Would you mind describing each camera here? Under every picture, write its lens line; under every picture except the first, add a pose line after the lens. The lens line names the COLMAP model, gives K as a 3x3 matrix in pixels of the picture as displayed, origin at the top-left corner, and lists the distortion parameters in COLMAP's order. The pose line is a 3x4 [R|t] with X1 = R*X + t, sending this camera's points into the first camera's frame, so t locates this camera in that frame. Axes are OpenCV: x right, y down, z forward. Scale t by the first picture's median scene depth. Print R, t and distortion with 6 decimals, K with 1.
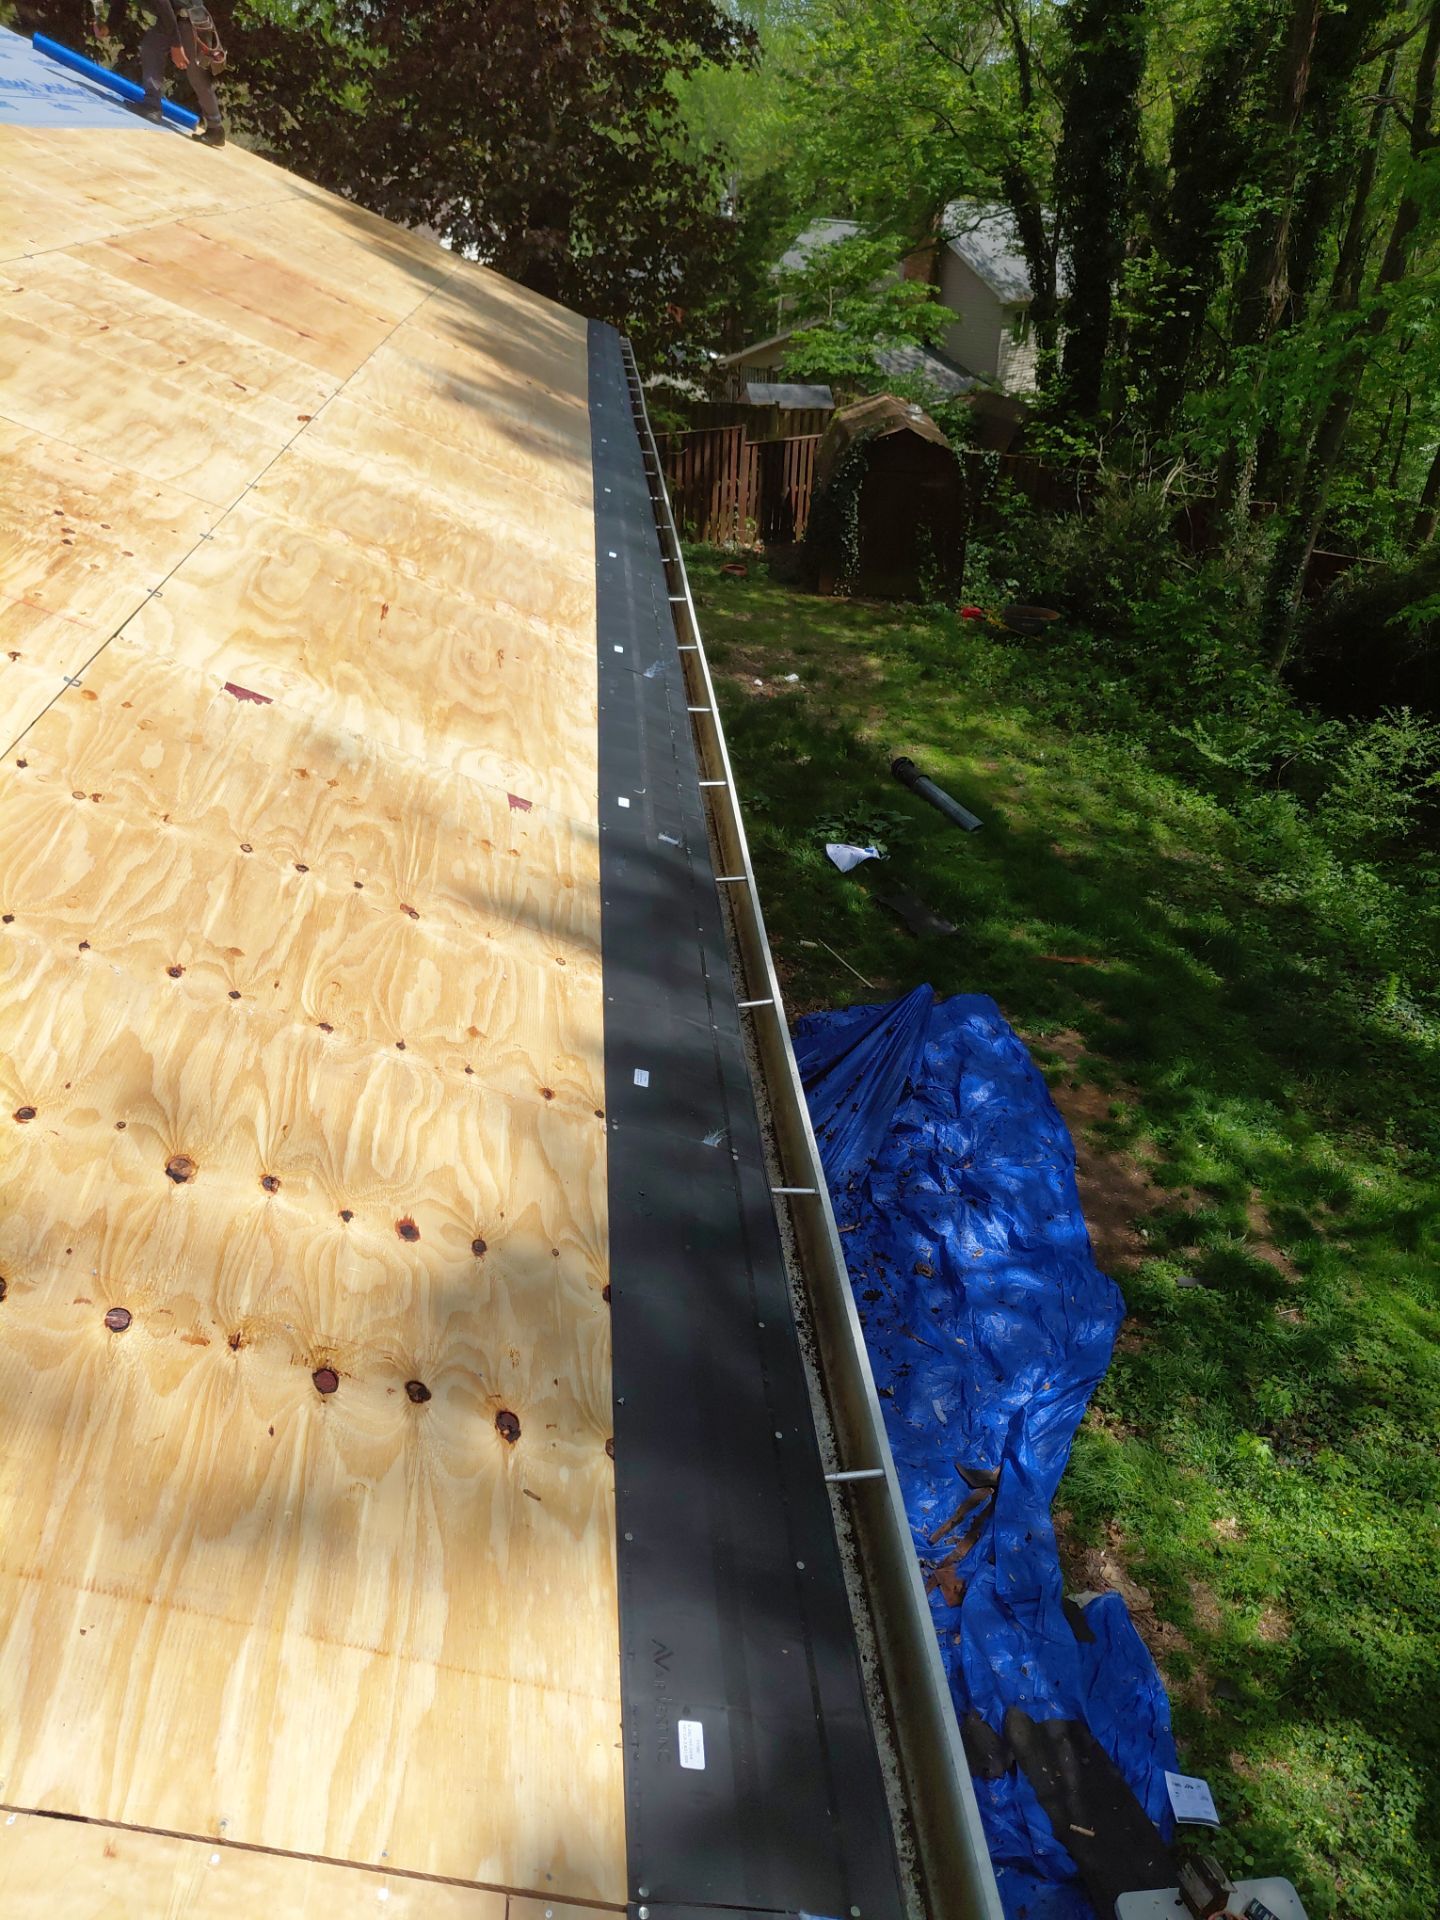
lens RADIAL K [[1410.5, 0, 728.5], [0, 1410.5, 972.4], [0, 0, 1]] dist [0.111353, -0.223266]
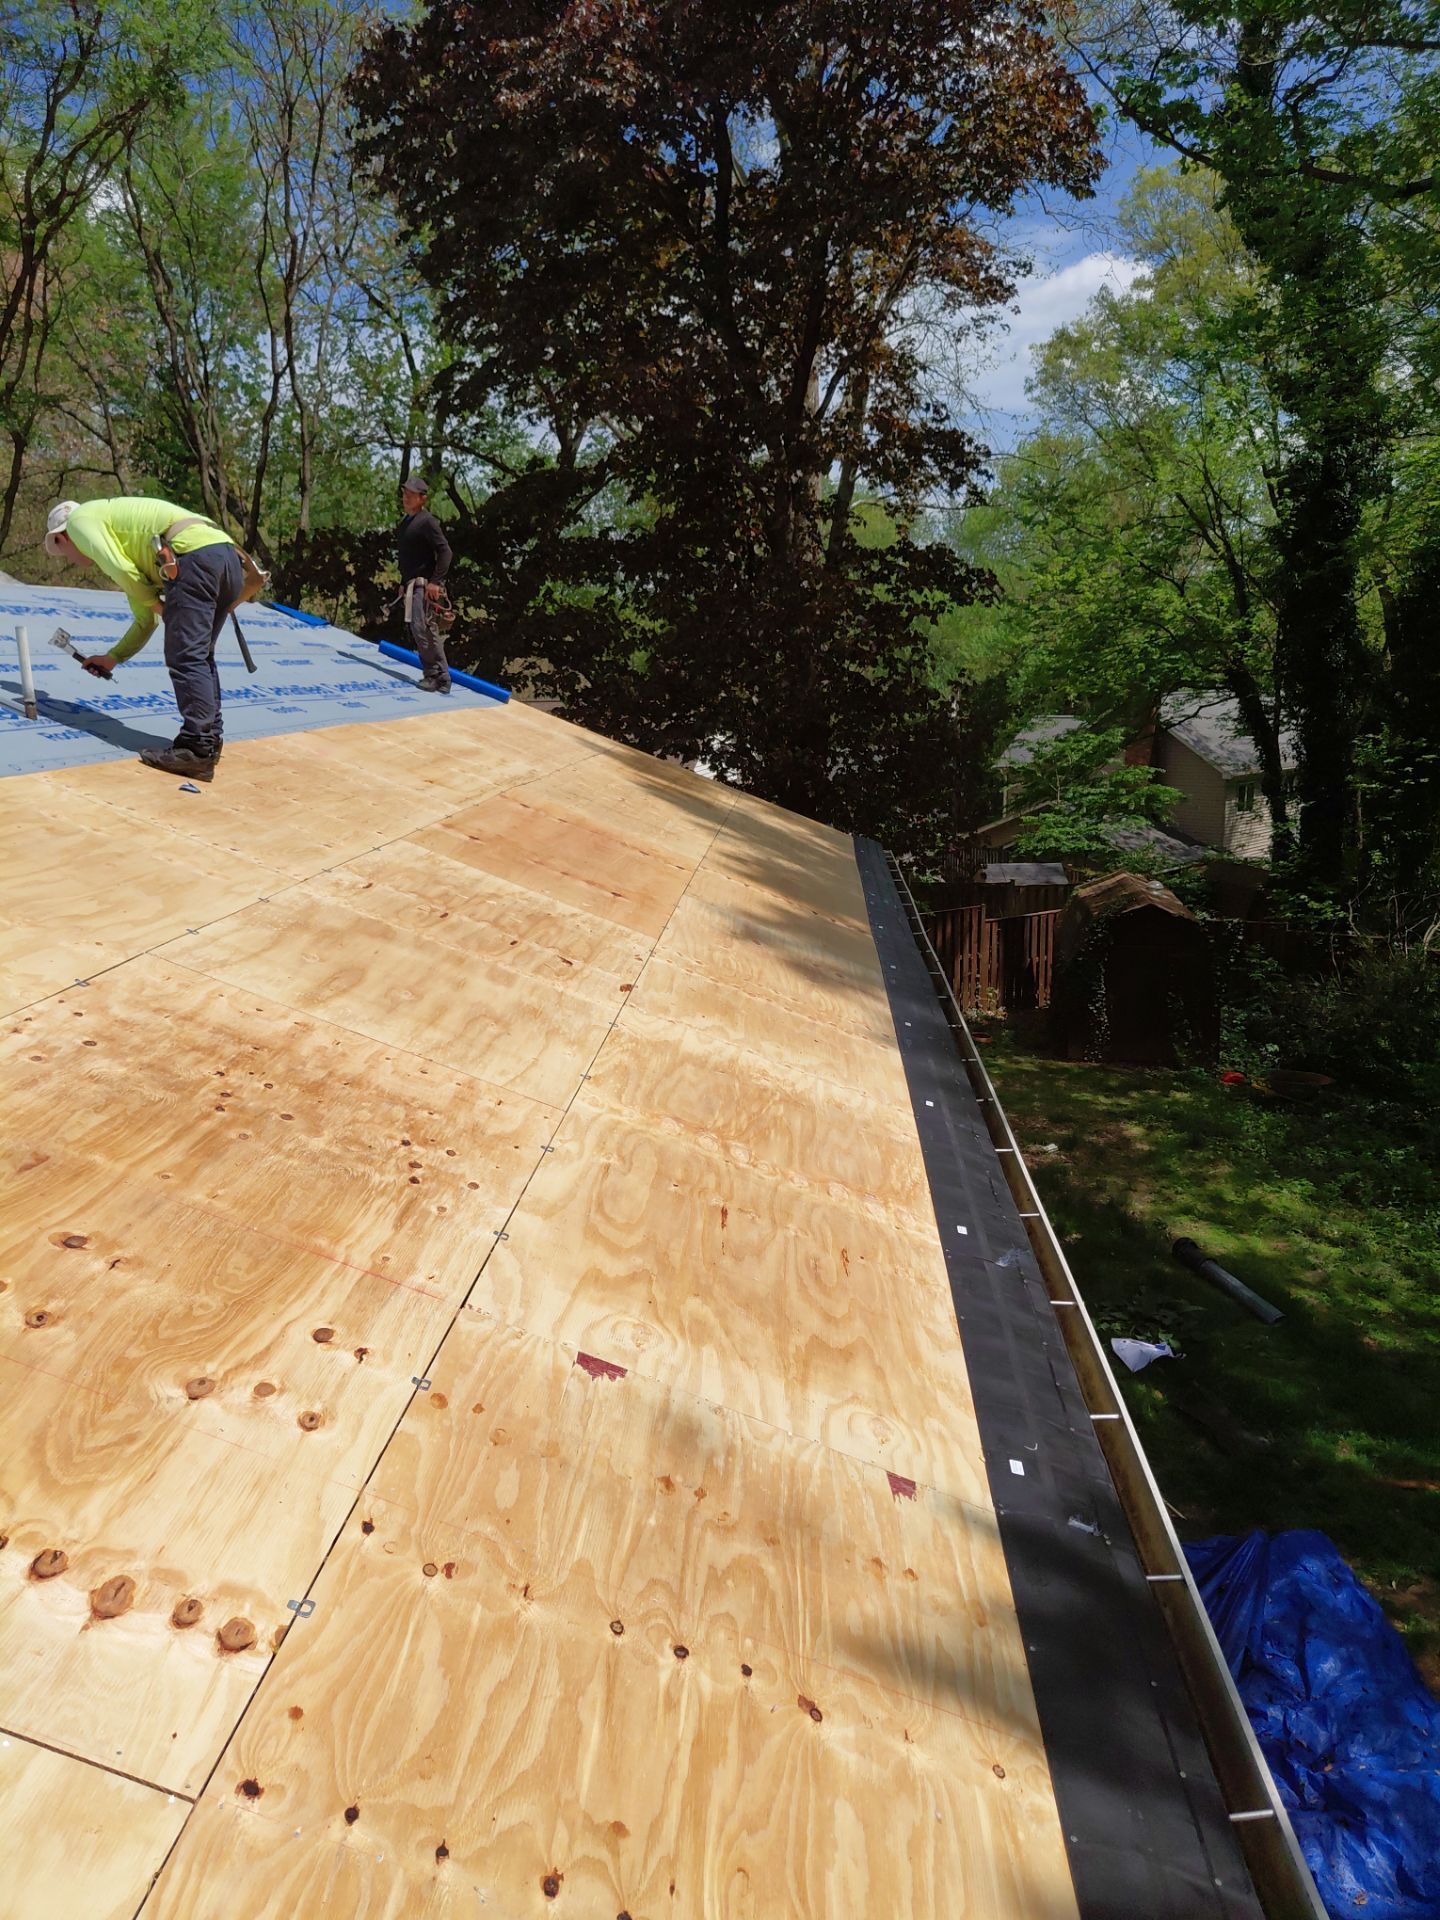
lens RADIAL K [[1410.5, 0, 728.5], [0, 1410.5, 972.4], [0, 0, 1]] dist [0.111353, -0.223266]
pose [[0.987558, -0.029641, -0.154438, -0.035831], [-0.018836, 0.952709, -0.303301, -0.048917], [0.156125, 0.302436, 0.940297, 0.037260]]
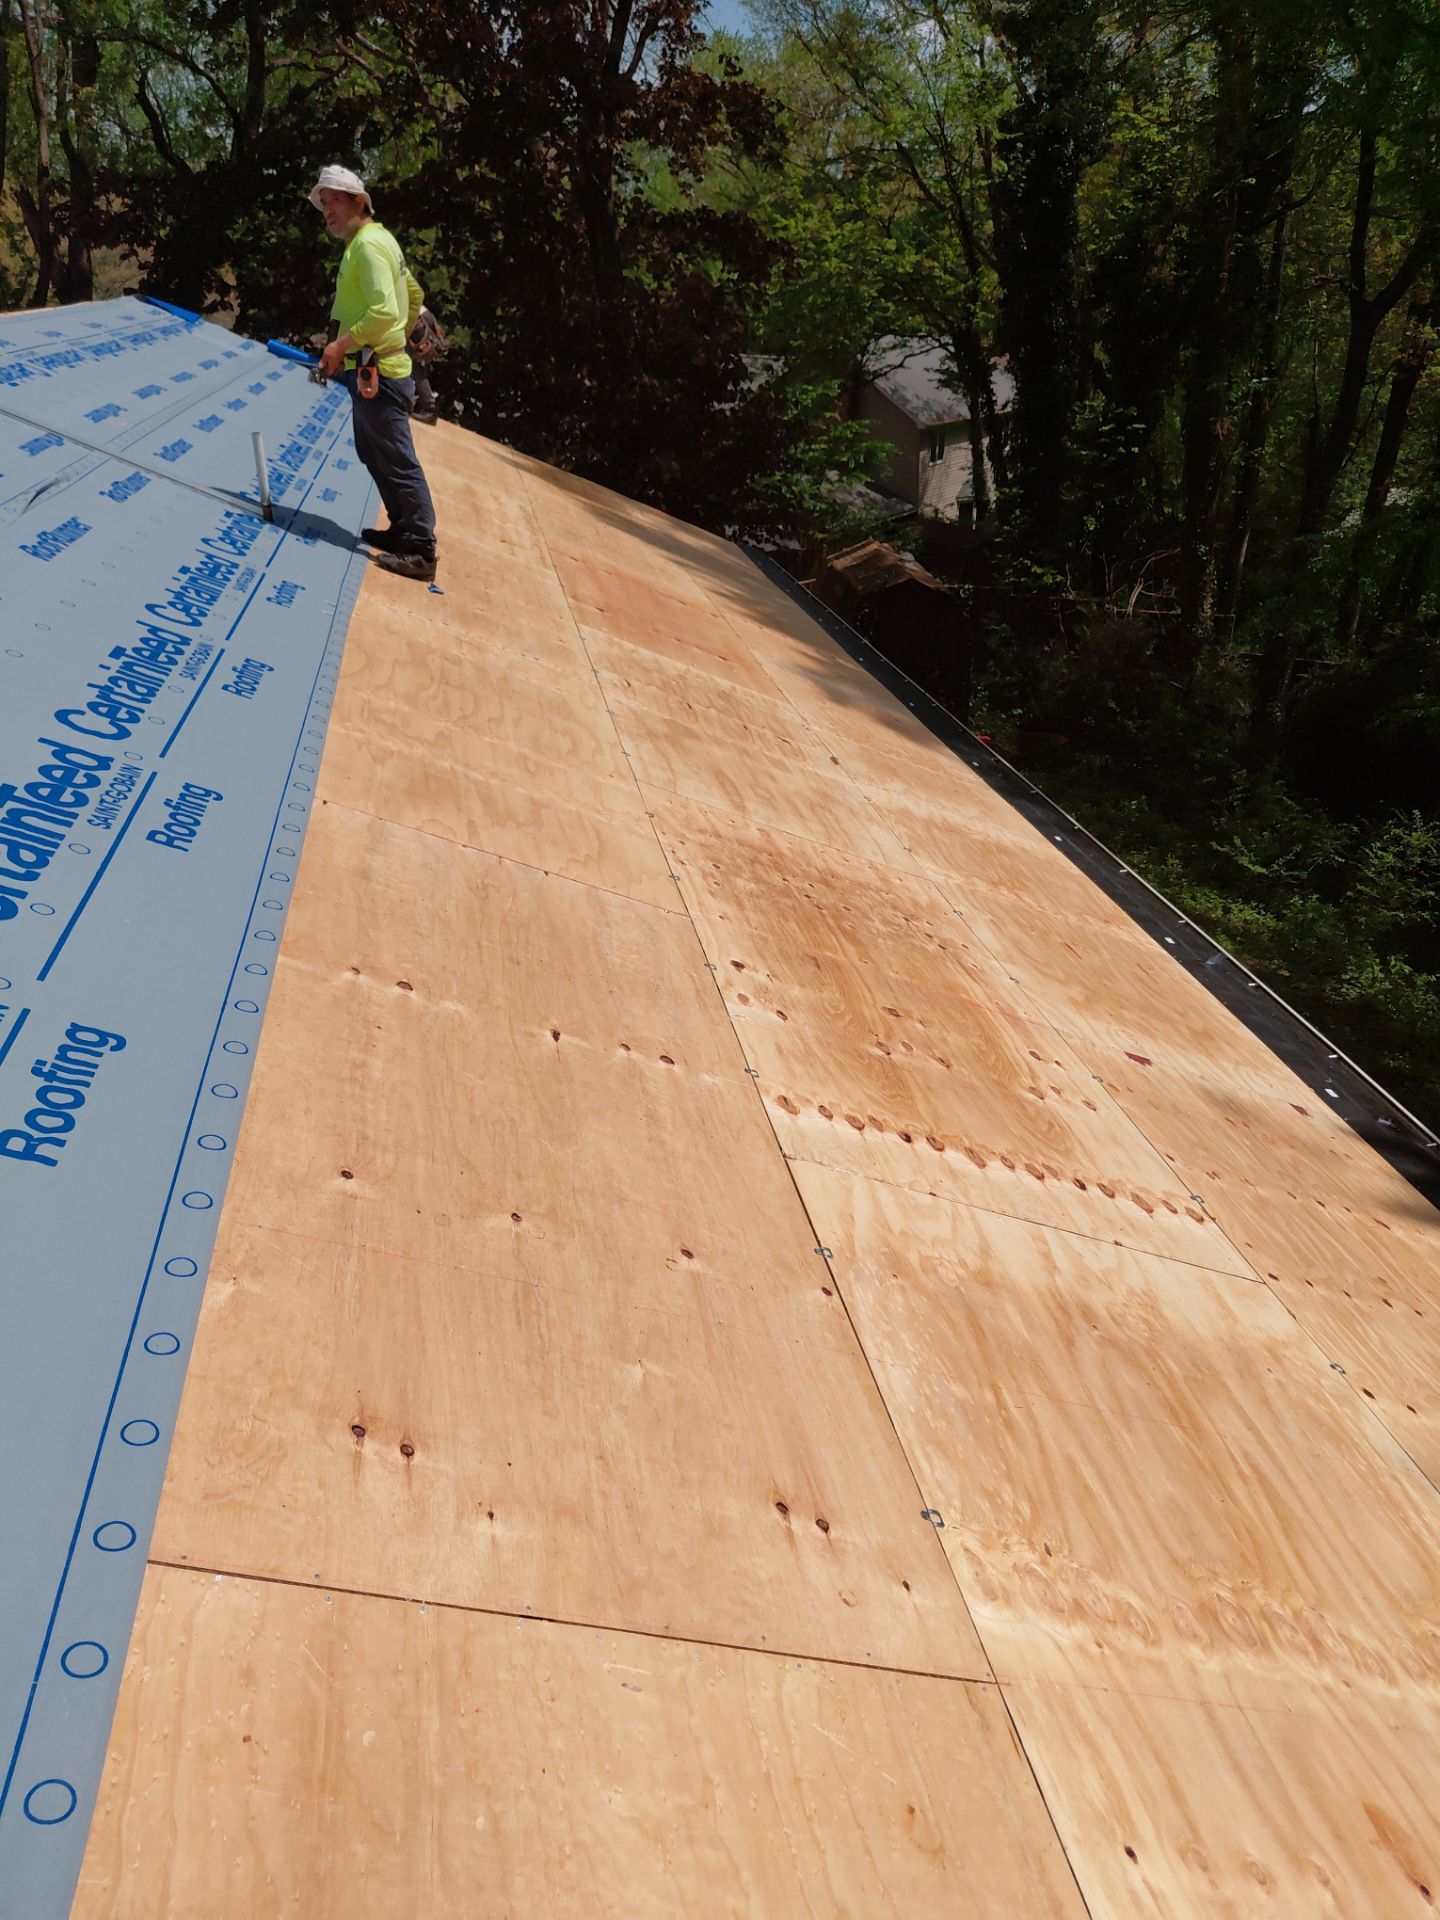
lens RADIAL K [[1436.3, 0, 745.1], [0, 1436.3, 958.3], [0, 0, 1]] dist [0.090155, -0.176359]
pose [[0.993963, -0.076927, 0.078233, -0.266015], [0.082590, 0.993984, -0.071935, -0.068289], [-0.072229, 0.077962, 0.994336, -0.128026]]
